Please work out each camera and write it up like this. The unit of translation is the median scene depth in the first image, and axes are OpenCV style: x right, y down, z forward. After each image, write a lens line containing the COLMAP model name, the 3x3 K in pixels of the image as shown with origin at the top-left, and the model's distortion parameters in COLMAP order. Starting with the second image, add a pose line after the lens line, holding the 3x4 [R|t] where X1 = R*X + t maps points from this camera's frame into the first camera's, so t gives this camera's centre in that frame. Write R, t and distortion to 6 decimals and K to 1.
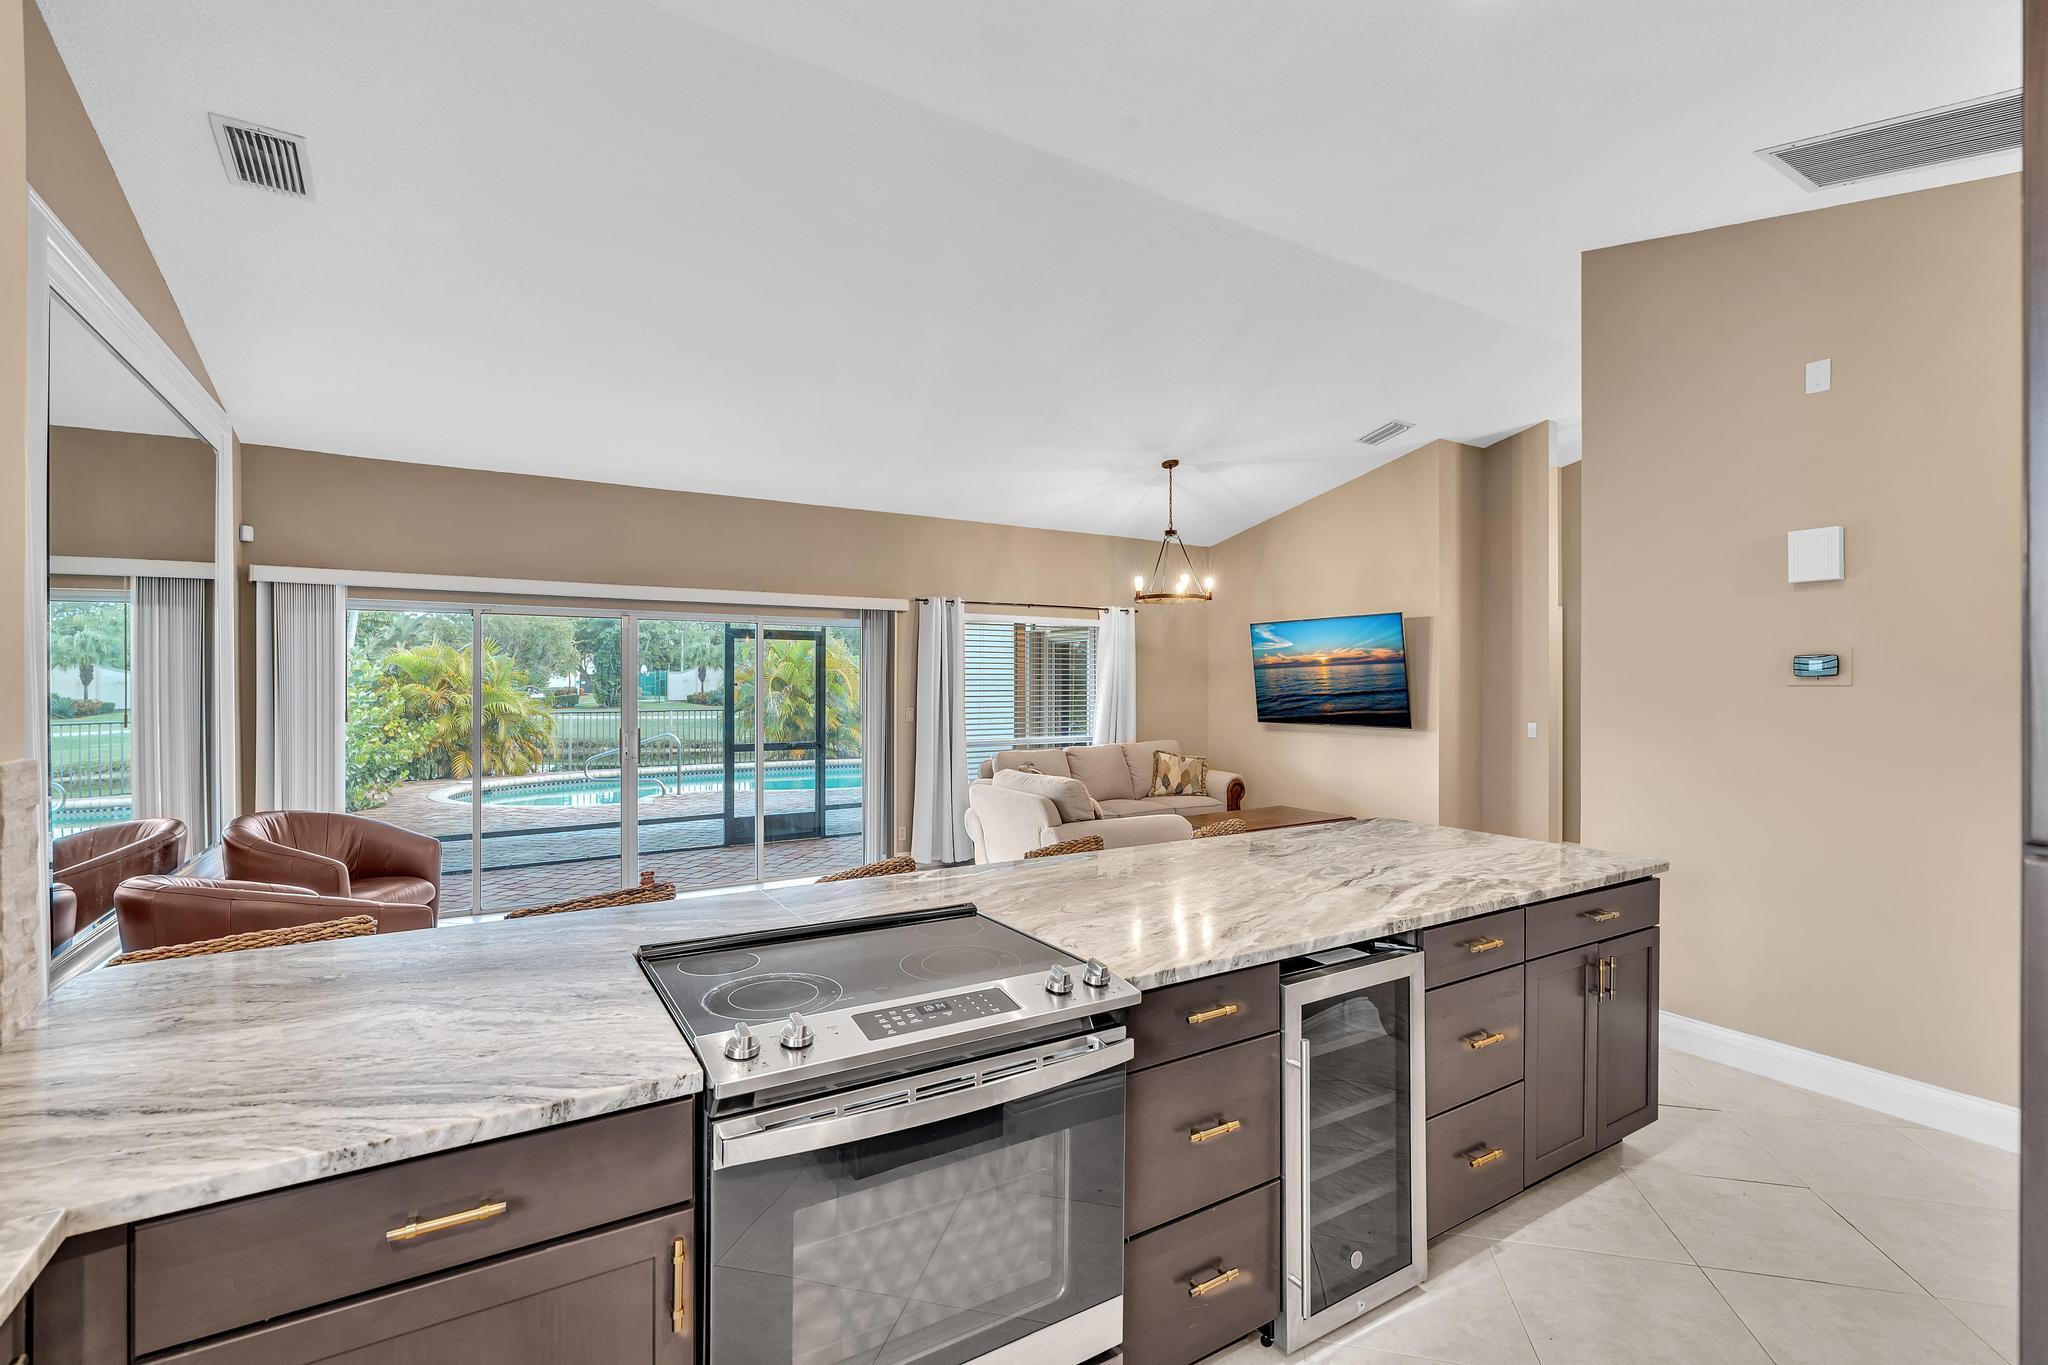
lens RADIAL K [[909.8, 0, 1024.0], [0, 909.8, 680.9], [0, 0, 1]] dist [-0.003222, 0.000443]
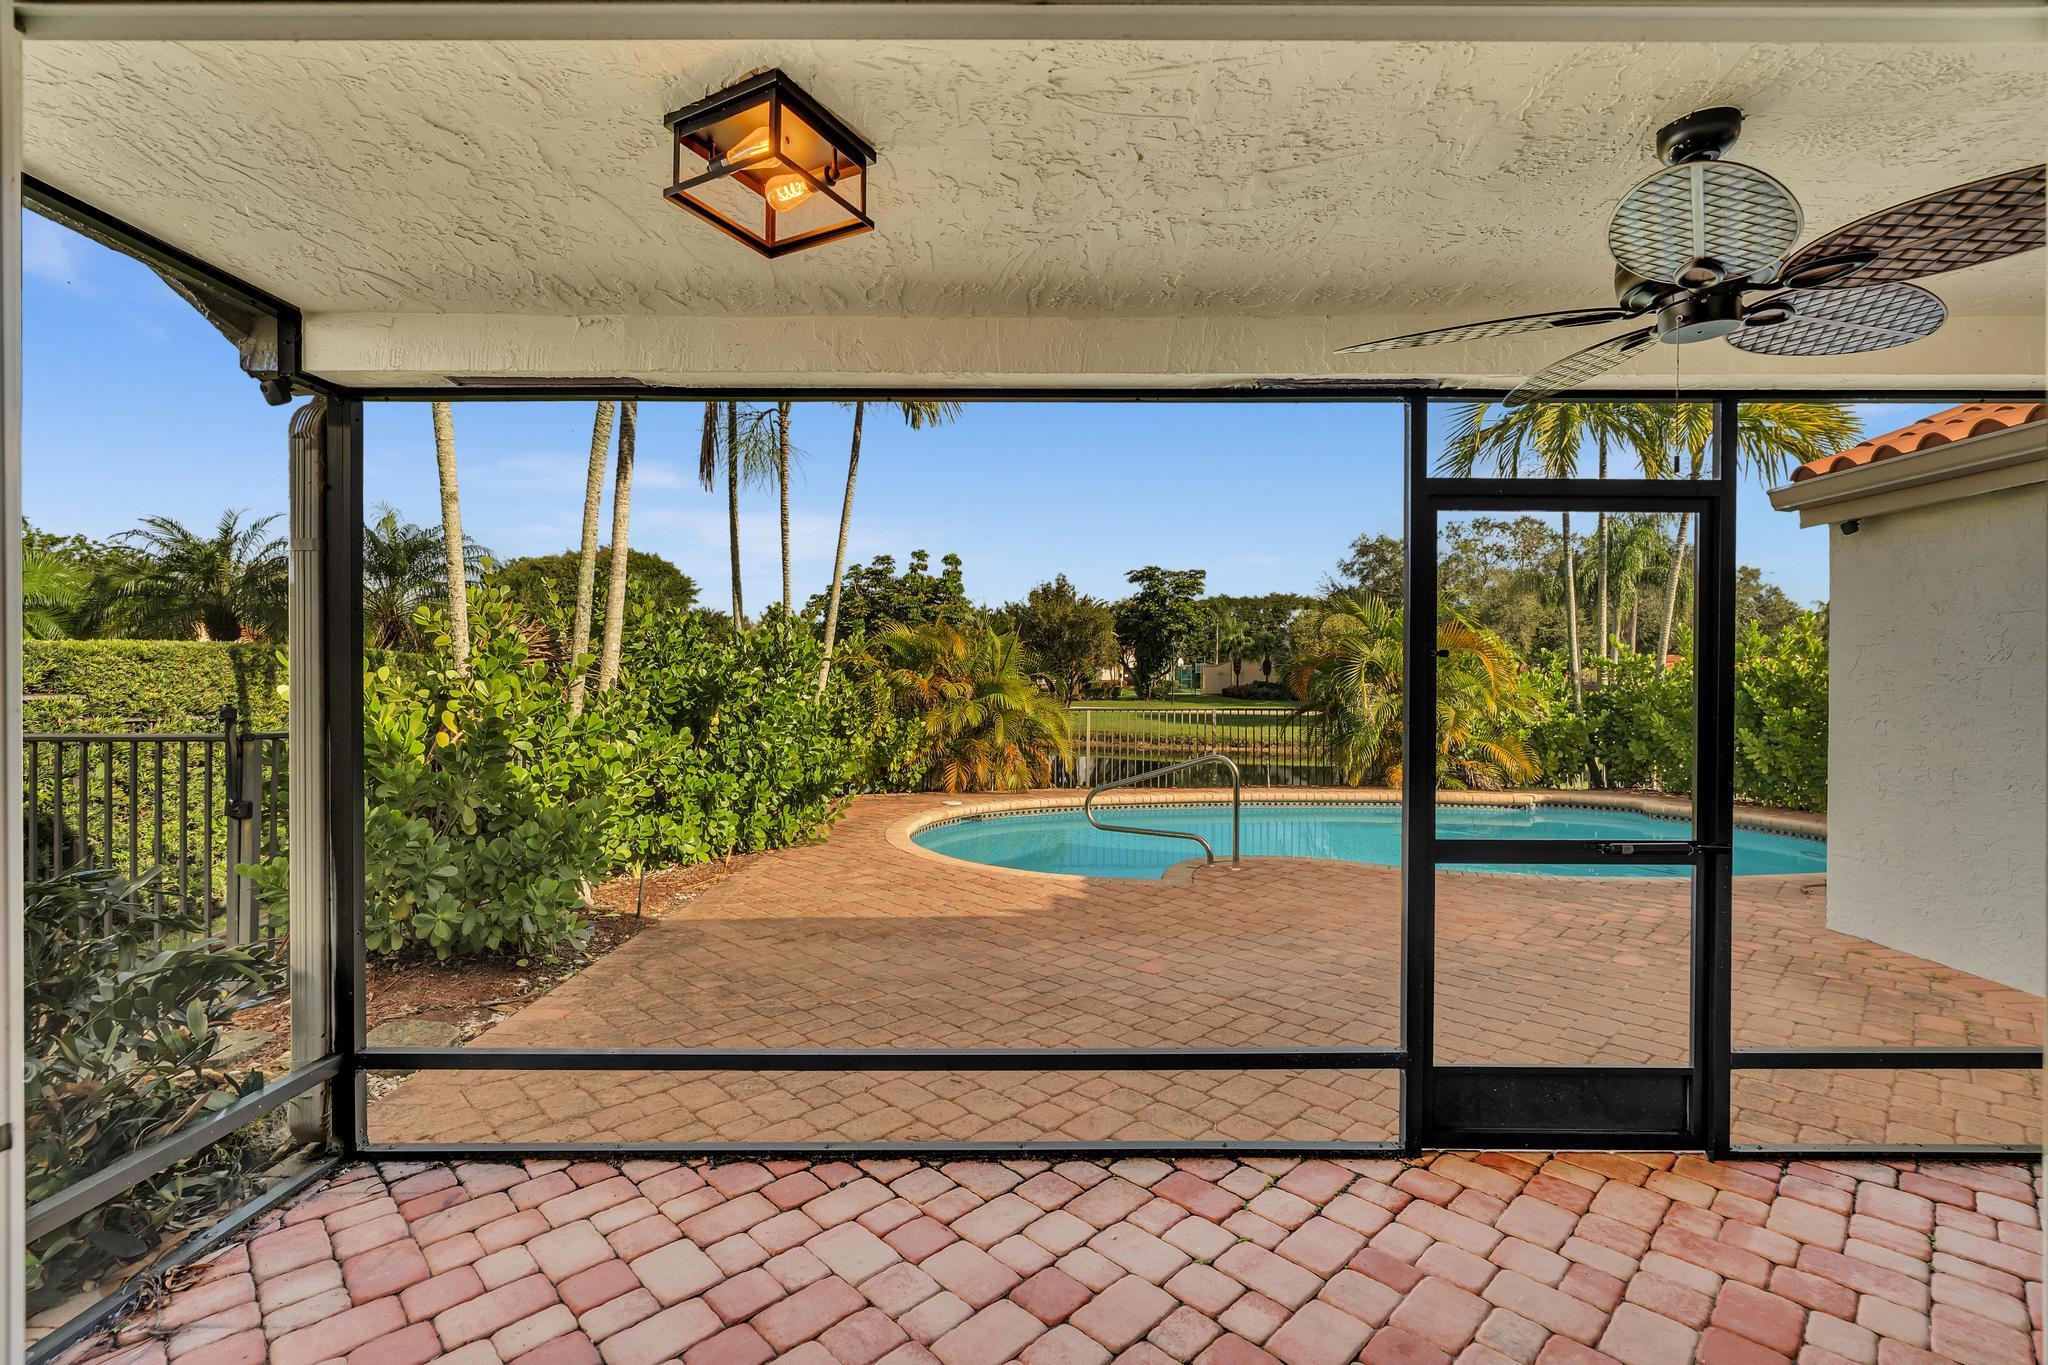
lens RADIAL K [[906.6, 0, 1024.0], [0, 906.6, 682.5], [0, 0, 1]] dist [-0.007929, 0.000168]
pose [[0.843057, 0.006323, -0.537786, -0.294800], [-0.002327, 0.999964, 0.008109, 0.013462], [0.537819, -0.005585, 0.843042, 0.716448]]
